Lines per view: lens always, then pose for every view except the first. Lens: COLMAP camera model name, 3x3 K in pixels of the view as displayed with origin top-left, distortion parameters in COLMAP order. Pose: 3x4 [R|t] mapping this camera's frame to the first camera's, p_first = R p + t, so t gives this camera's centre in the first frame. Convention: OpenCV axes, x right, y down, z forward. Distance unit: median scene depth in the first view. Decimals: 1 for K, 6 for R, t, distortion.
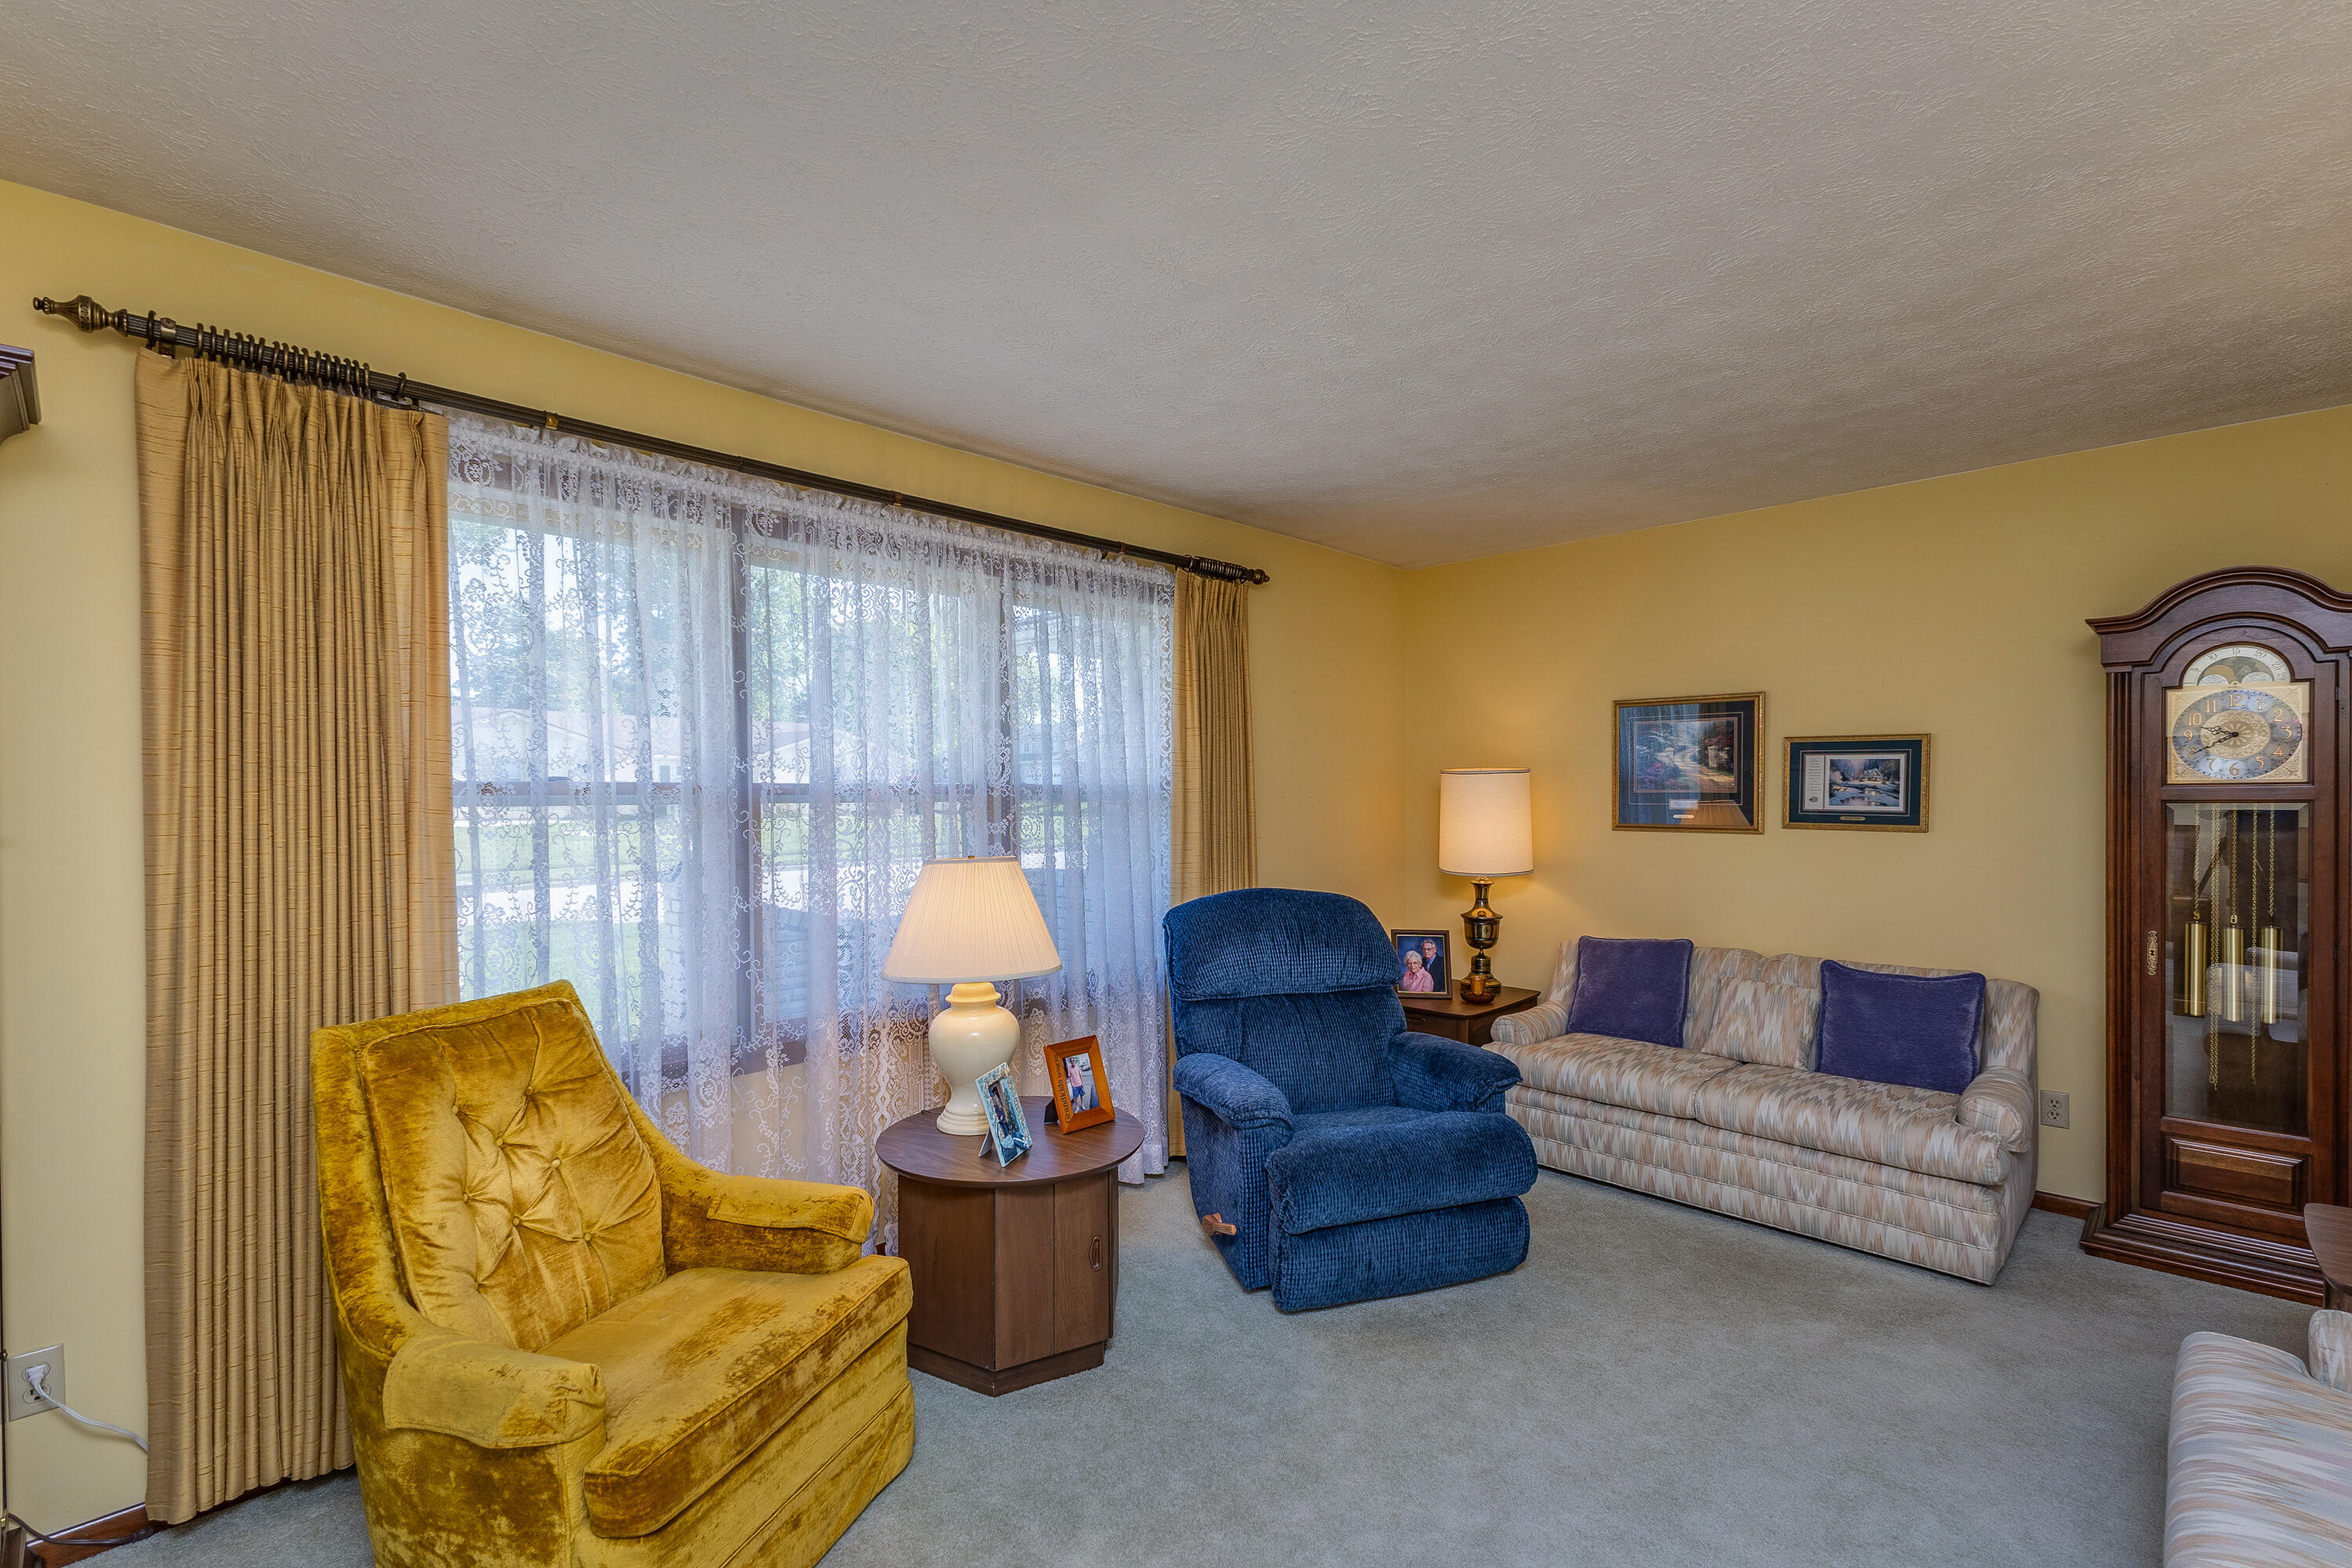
lens RADIAL K [[1026.1, 0, 1180.4], [0, 1026.1, 805.7], [0, 0, 1]] dist [-0.000424, 0.000421]
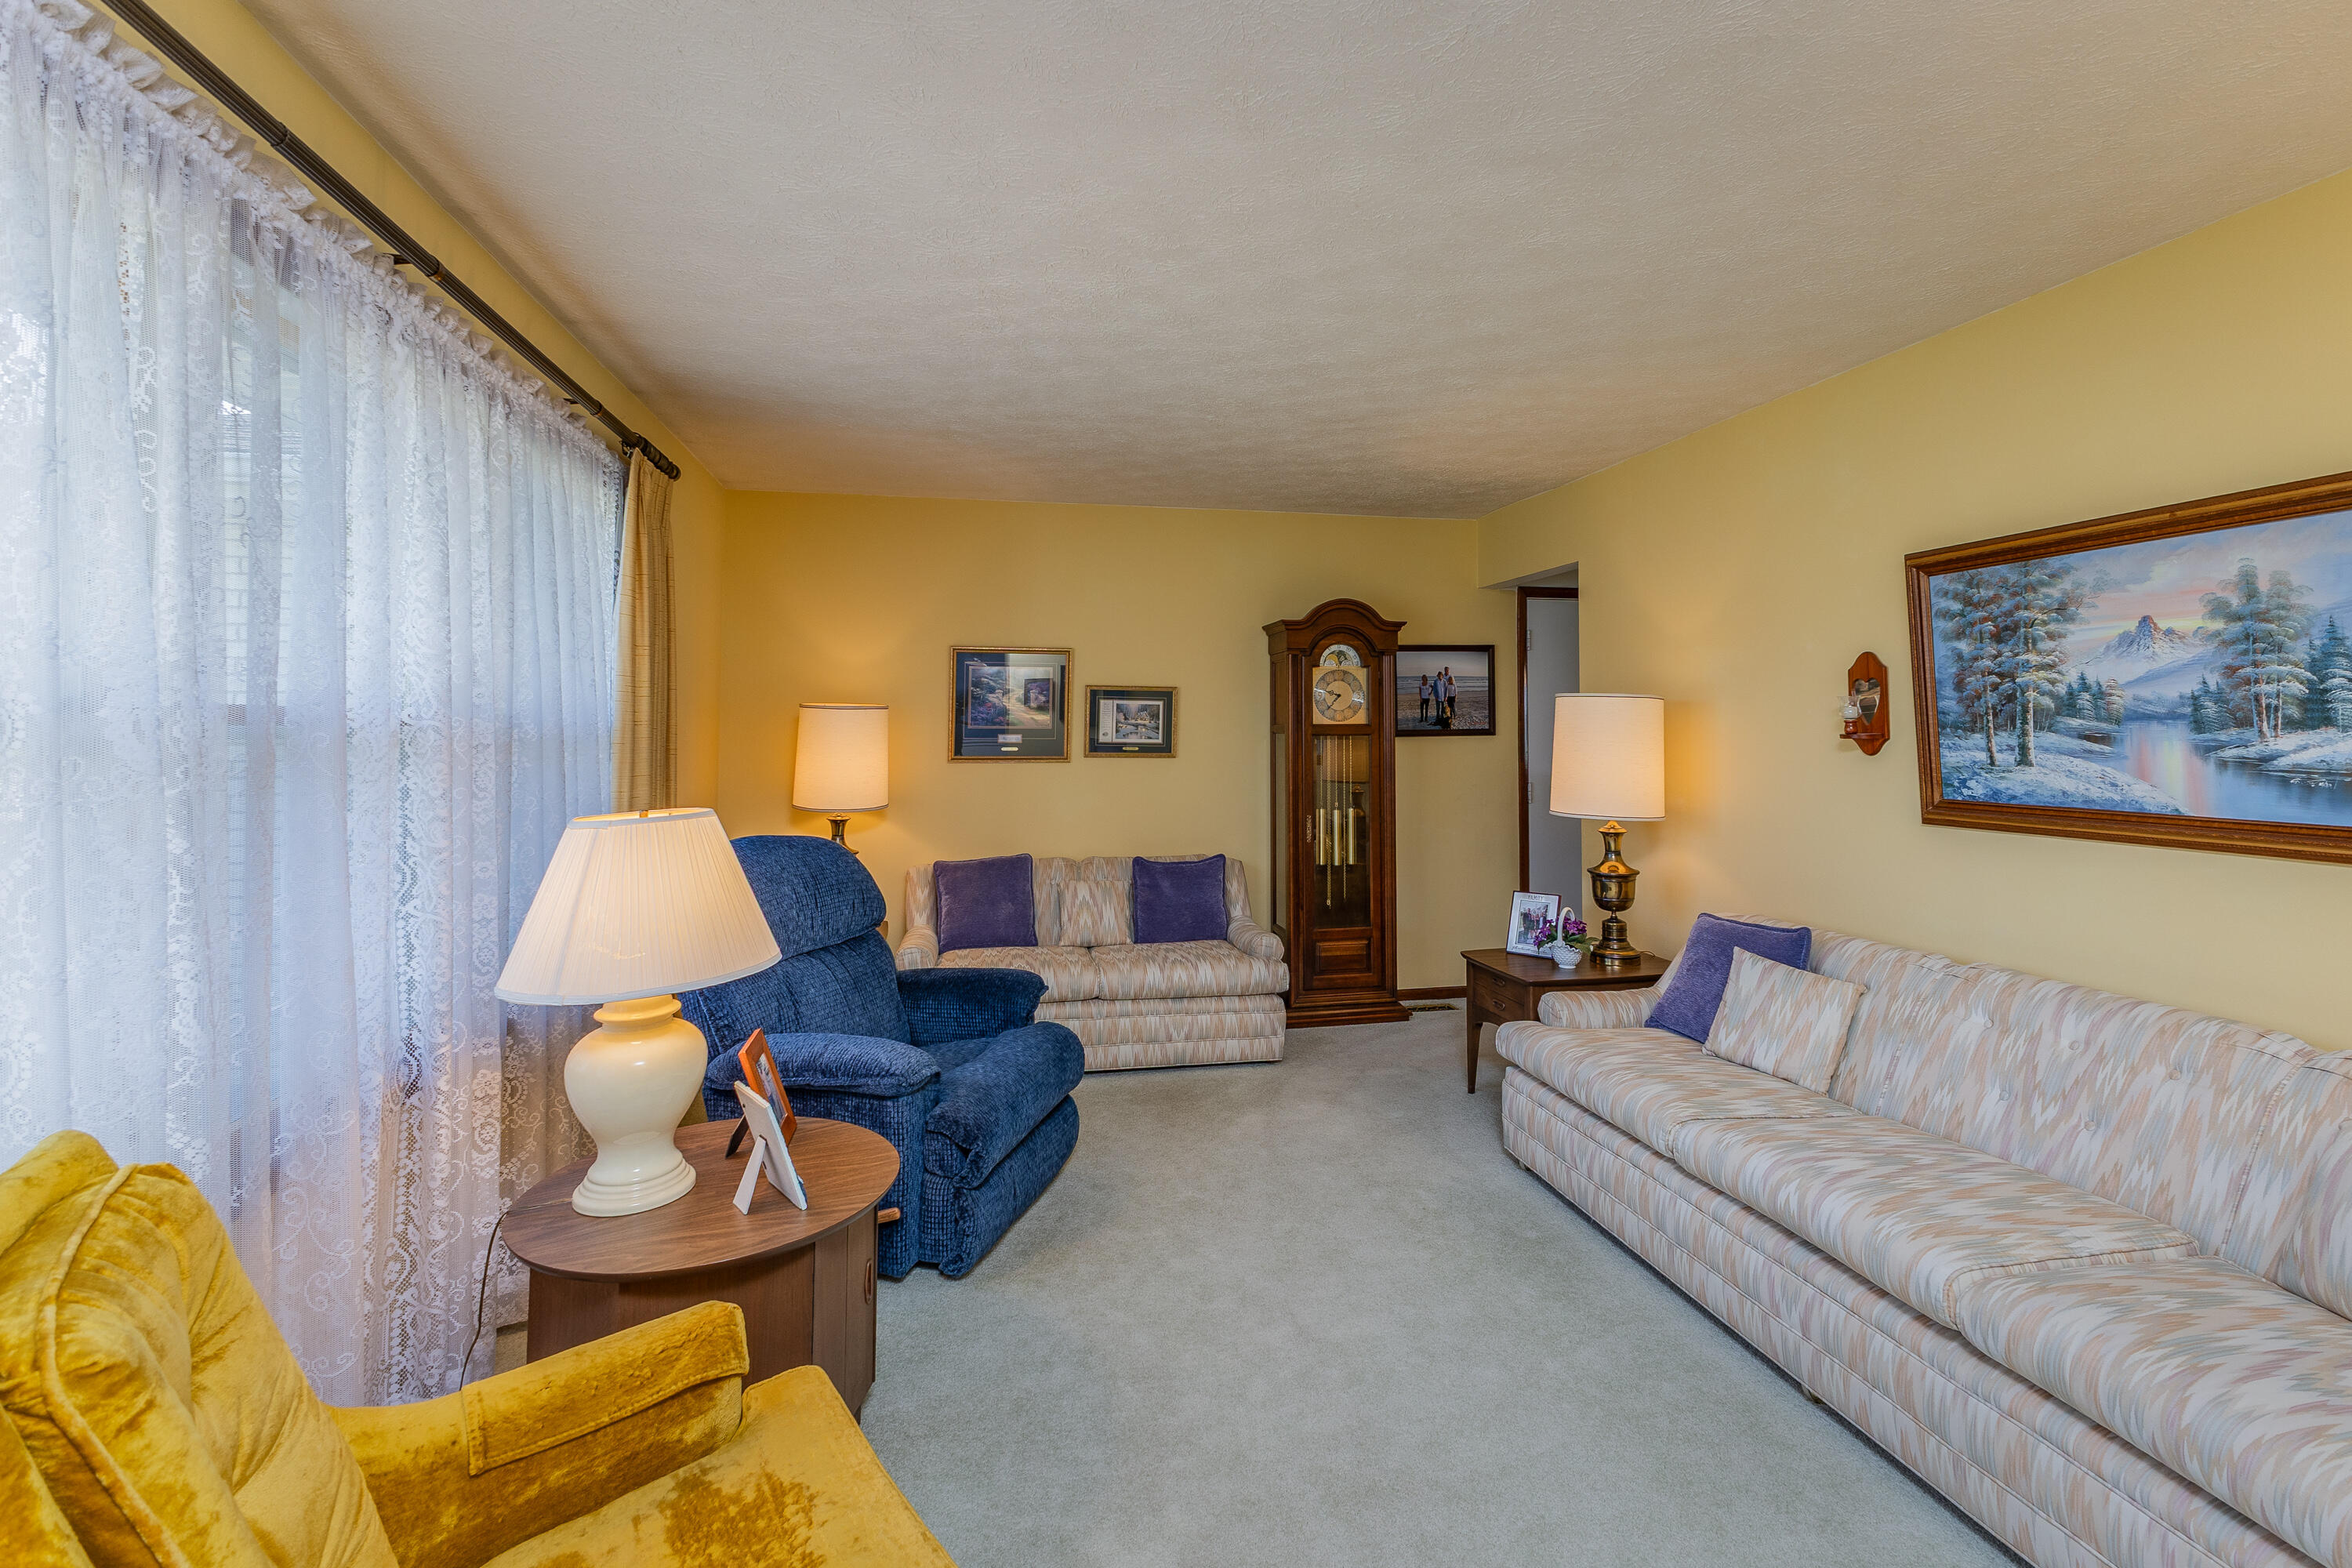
lens RADIAL K [[1026.1, 0, 1170.2], [0, 1026.1, 699.0], [0, 0, 1]] dist [-0.000424, 0.000421]
pose [[0.572659, 0.027308, 0.819339, -0.453587], [0.006085, 0.999276, -0.037558, -0.001900], [-0.819771, 0.026493, 0.572078, 0.224182]]
